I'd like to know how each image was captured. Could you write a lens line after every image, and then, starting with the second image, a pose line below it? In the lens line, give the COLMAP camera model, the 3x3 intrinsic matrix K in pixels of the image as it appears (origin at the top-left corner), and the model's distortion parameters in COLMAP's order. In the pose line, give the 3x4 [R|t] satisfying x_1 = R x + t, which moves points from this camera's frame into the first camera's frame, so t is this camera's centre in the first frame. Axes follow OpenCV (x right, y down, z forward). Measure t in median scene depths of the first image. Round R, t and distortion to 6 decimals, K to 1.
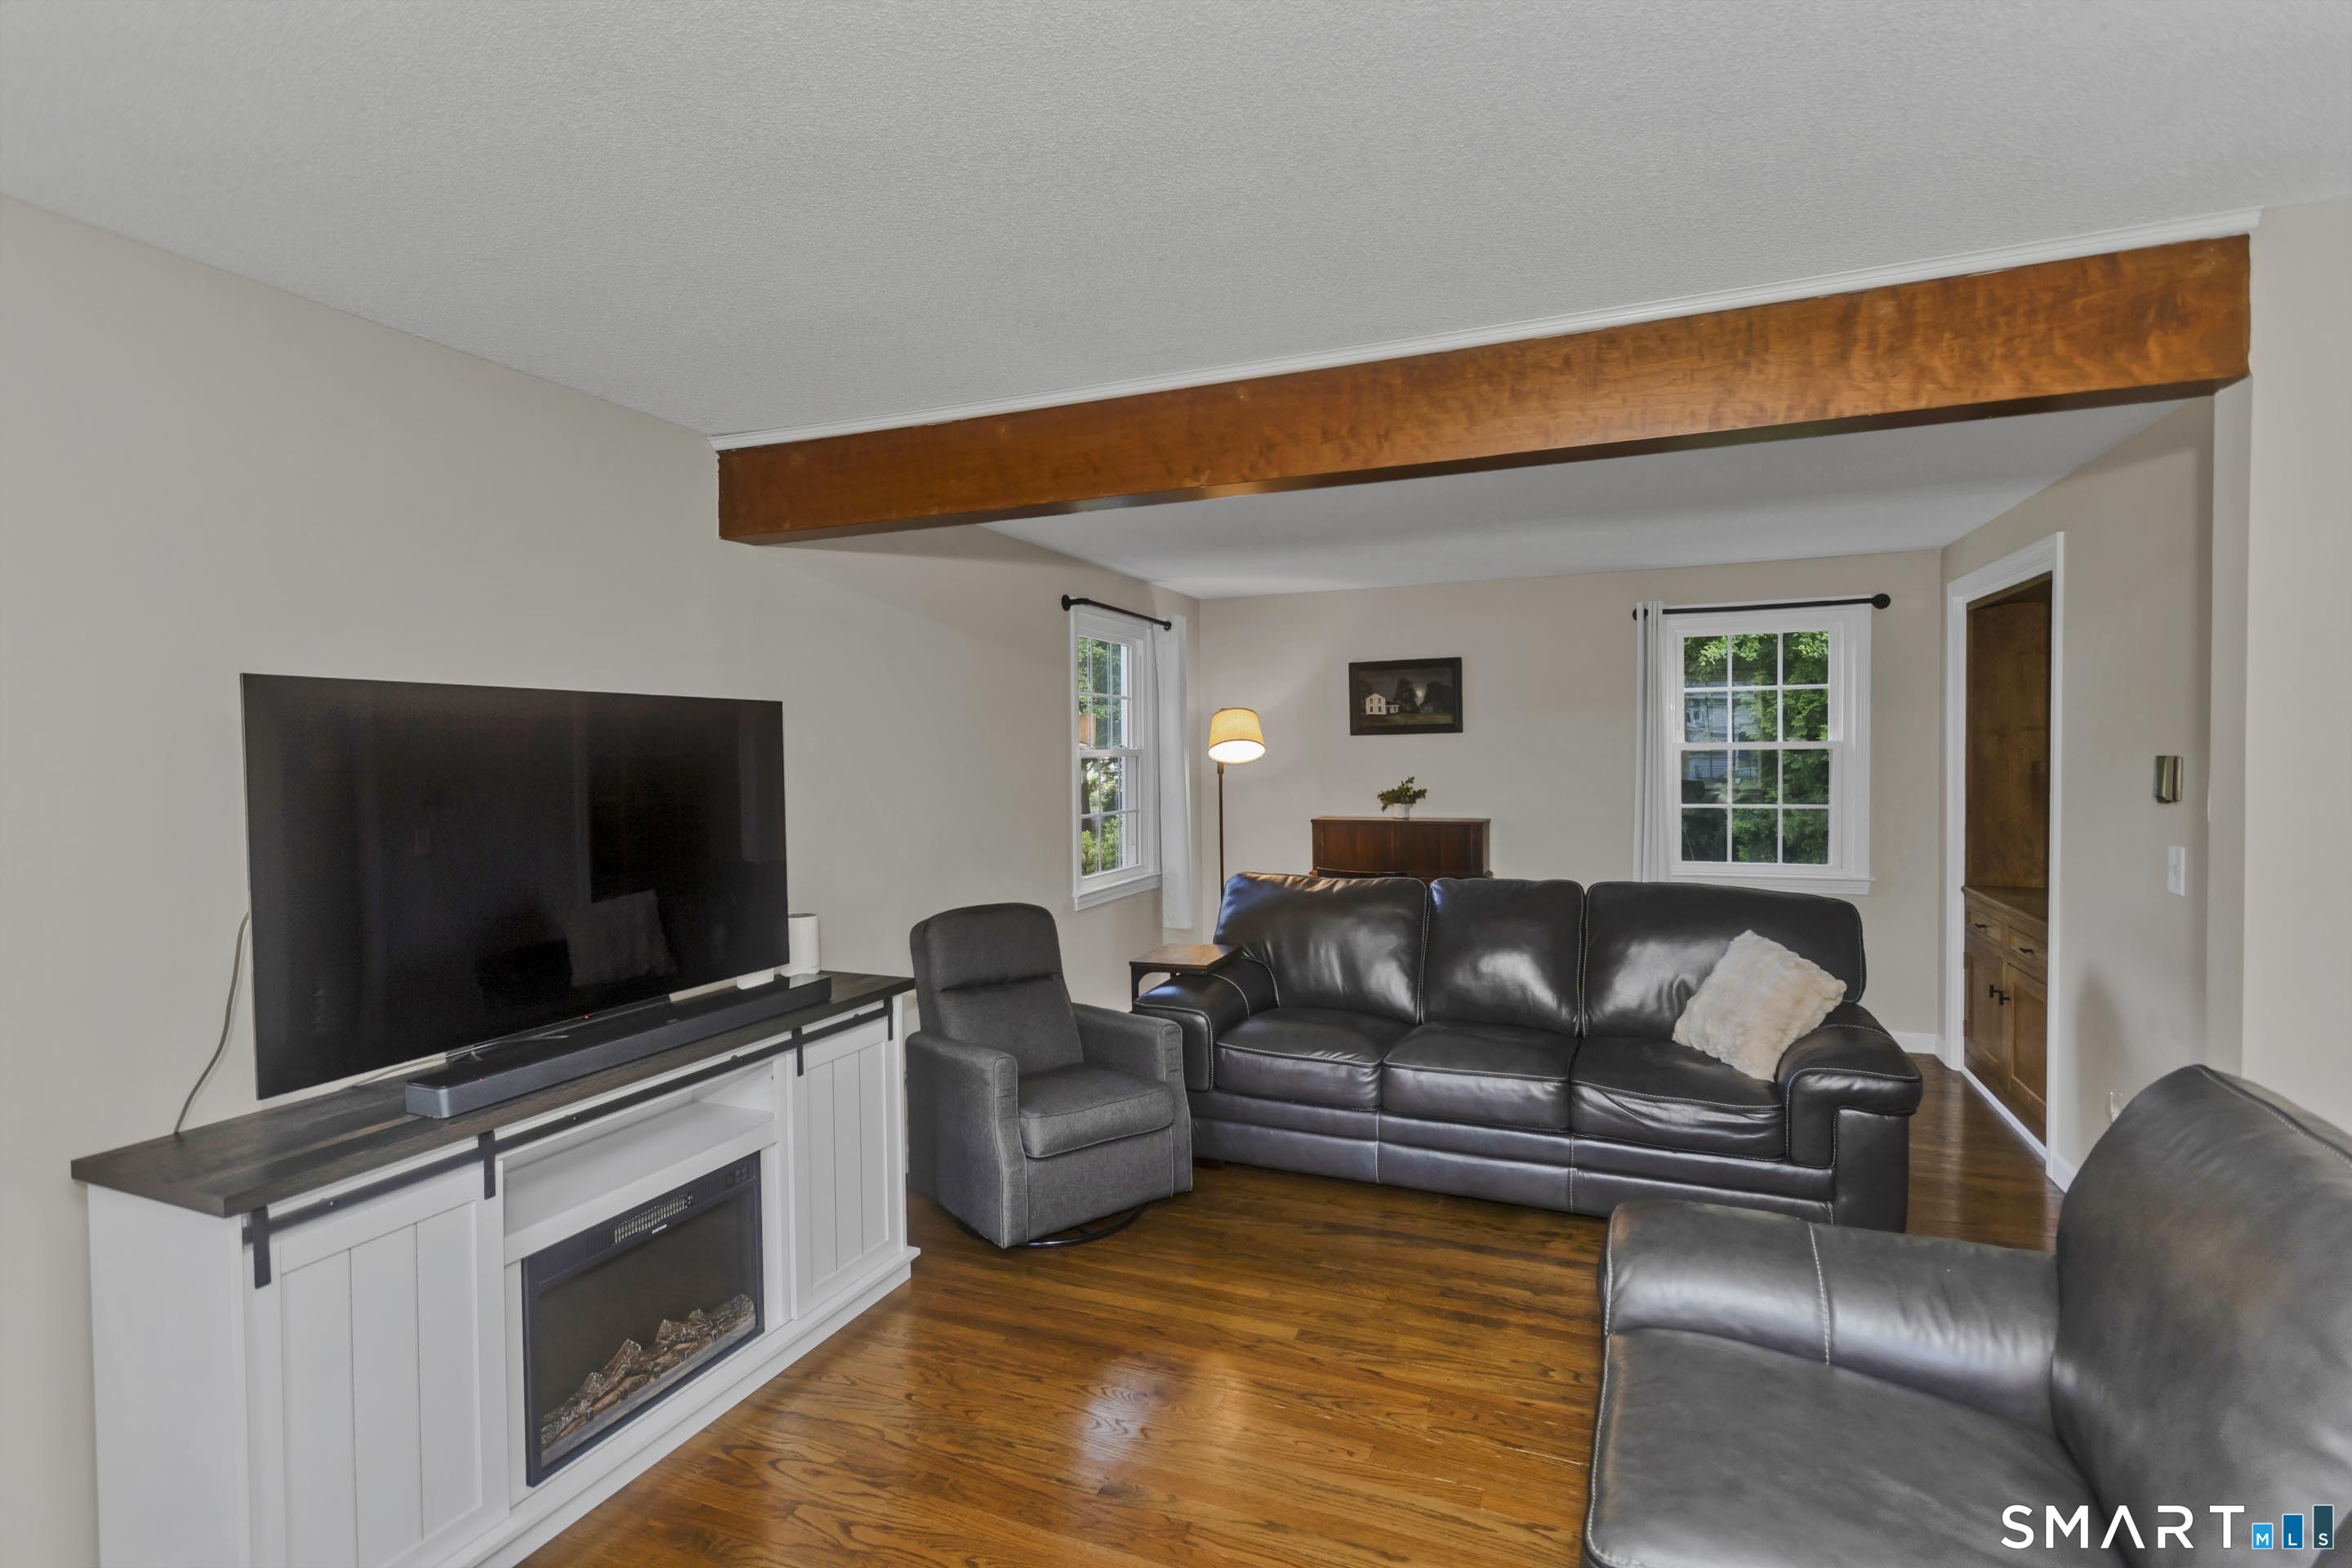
lens RADIAL K [[1103.8, 0, 1181.3], [0, 1103.8, 783.7], [0, 0, 1]] dist [-0.000918, -0.000201]
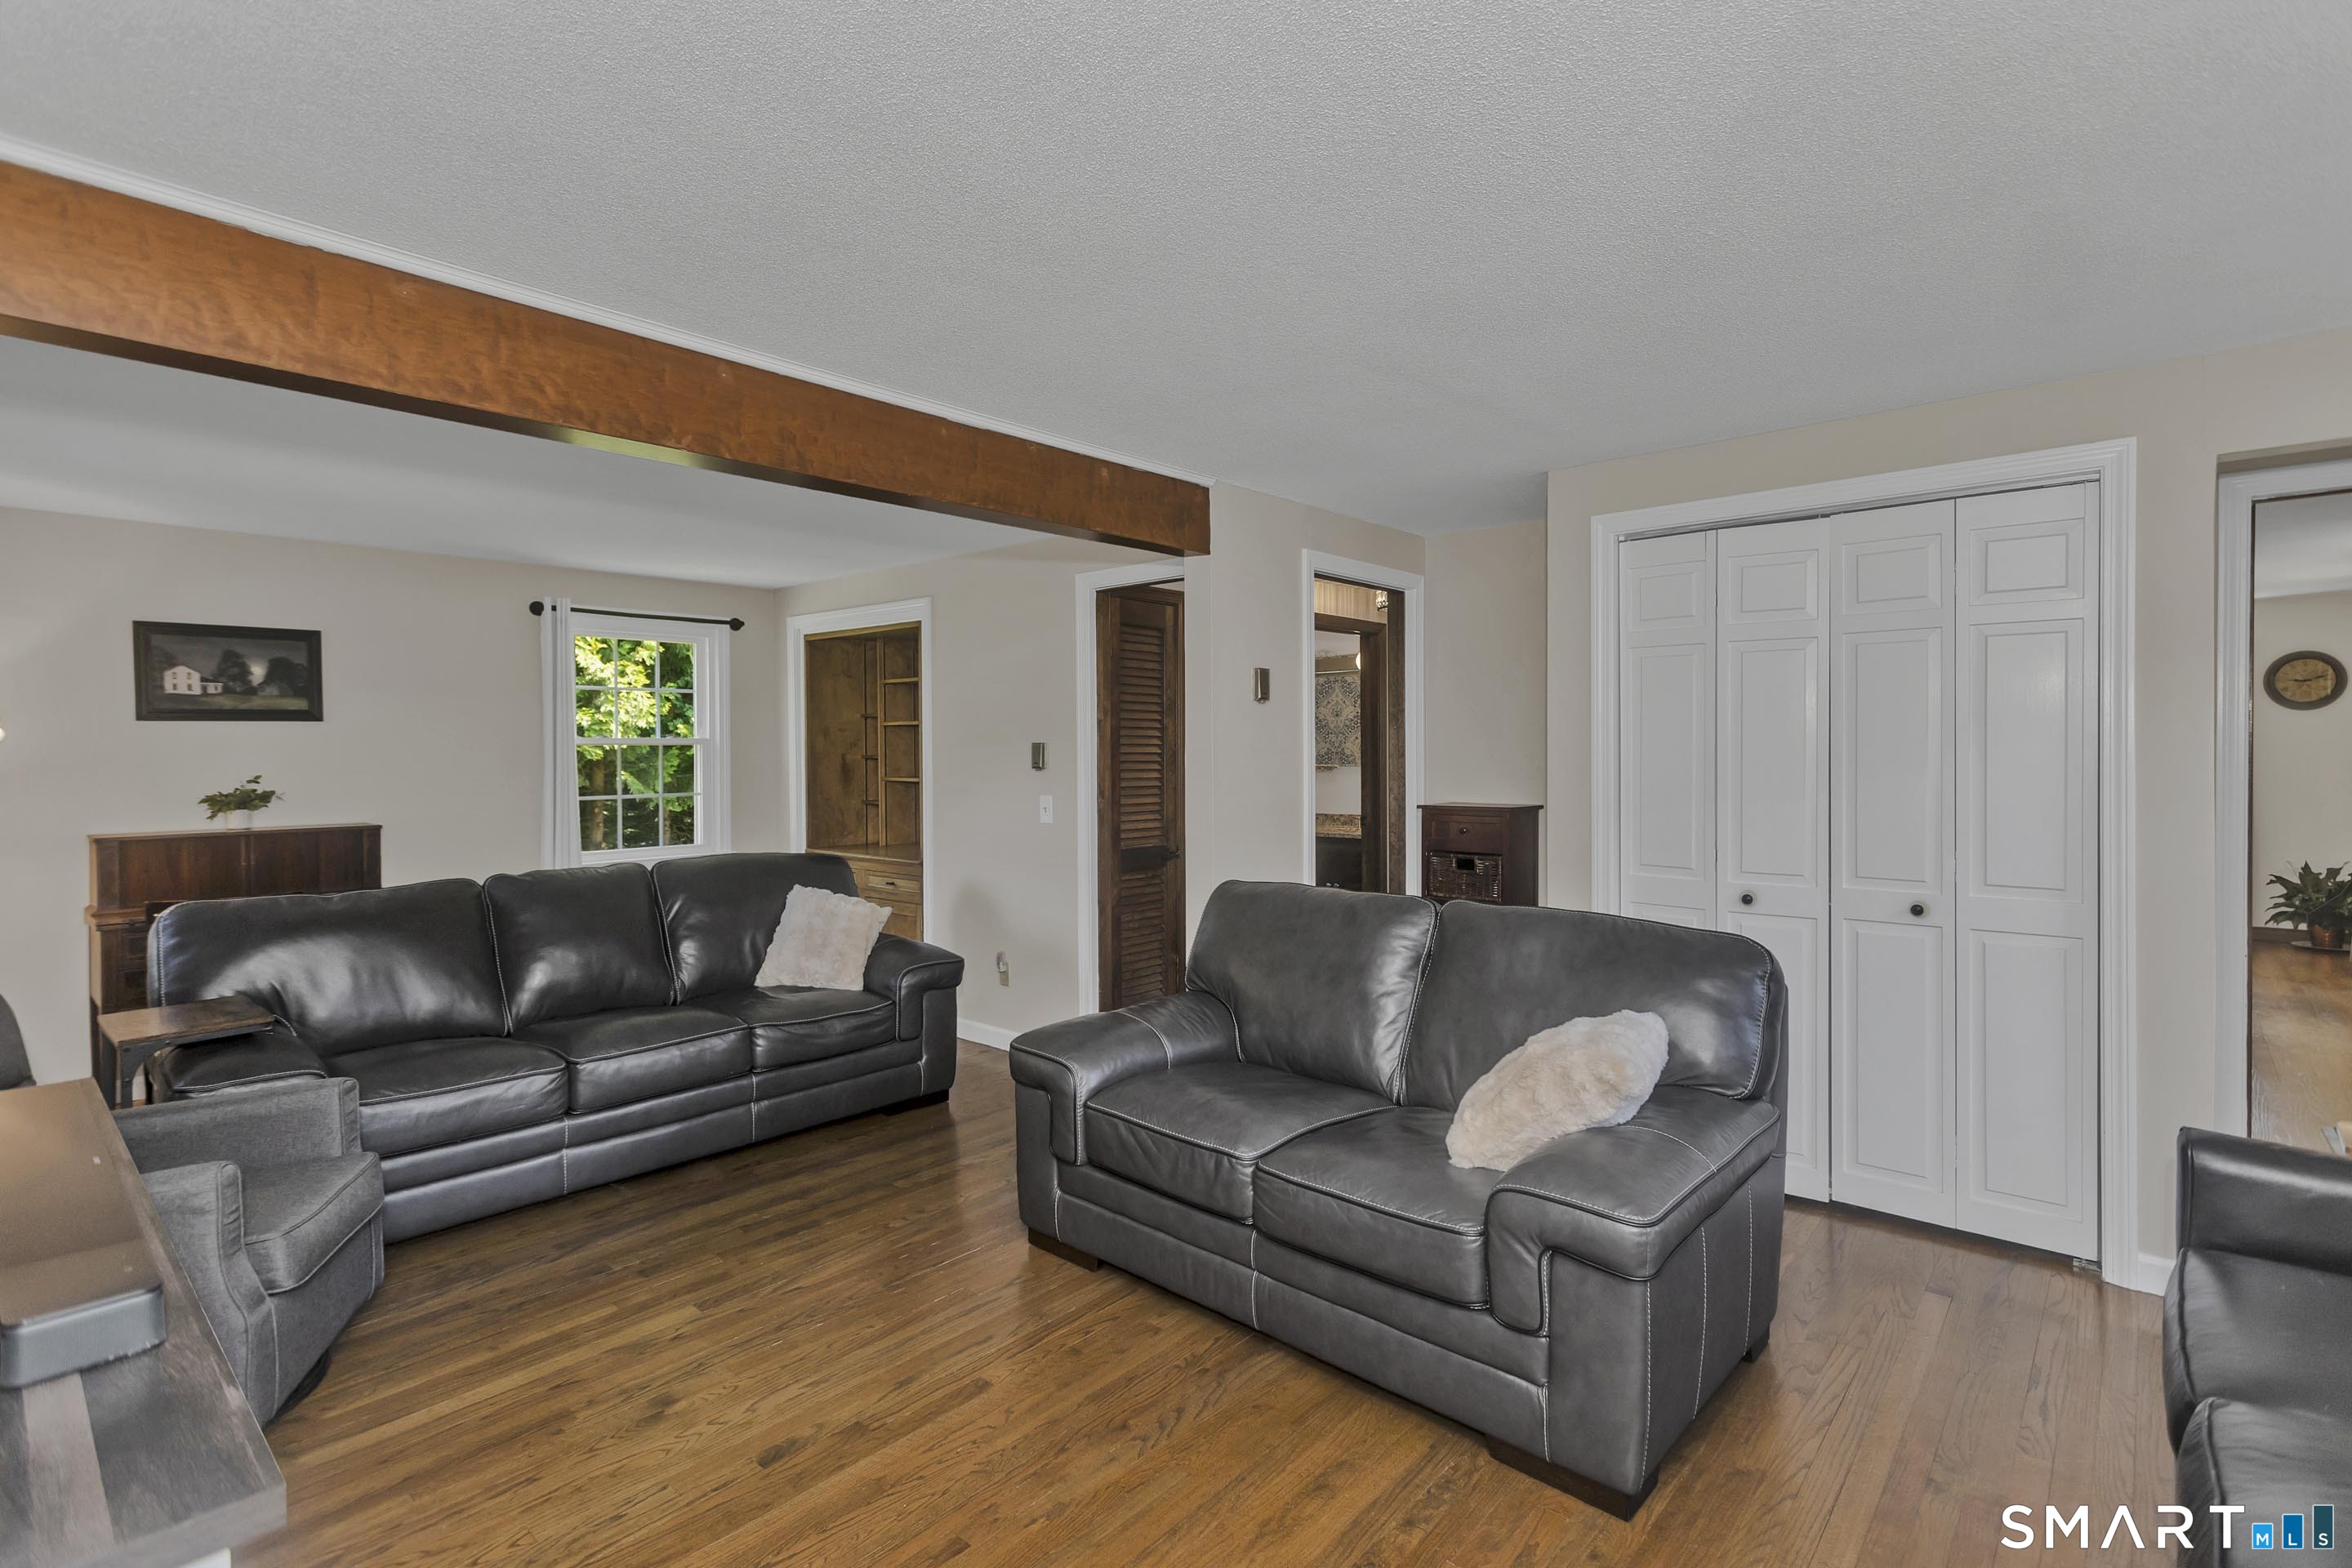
lens RADIAL K [[1128.2, 0, 1184.1], [0, 1128.2, 758.3], [0, 0, 1]] dist [-0.003063, -0.000589]
pose [[0.314965, 0.002631, 0.949100, -0.347915], [0.035212, 0.999275, -0.014455, 0.016724], [-0.948450, 0.037972, 0.314644, 0.119129]]
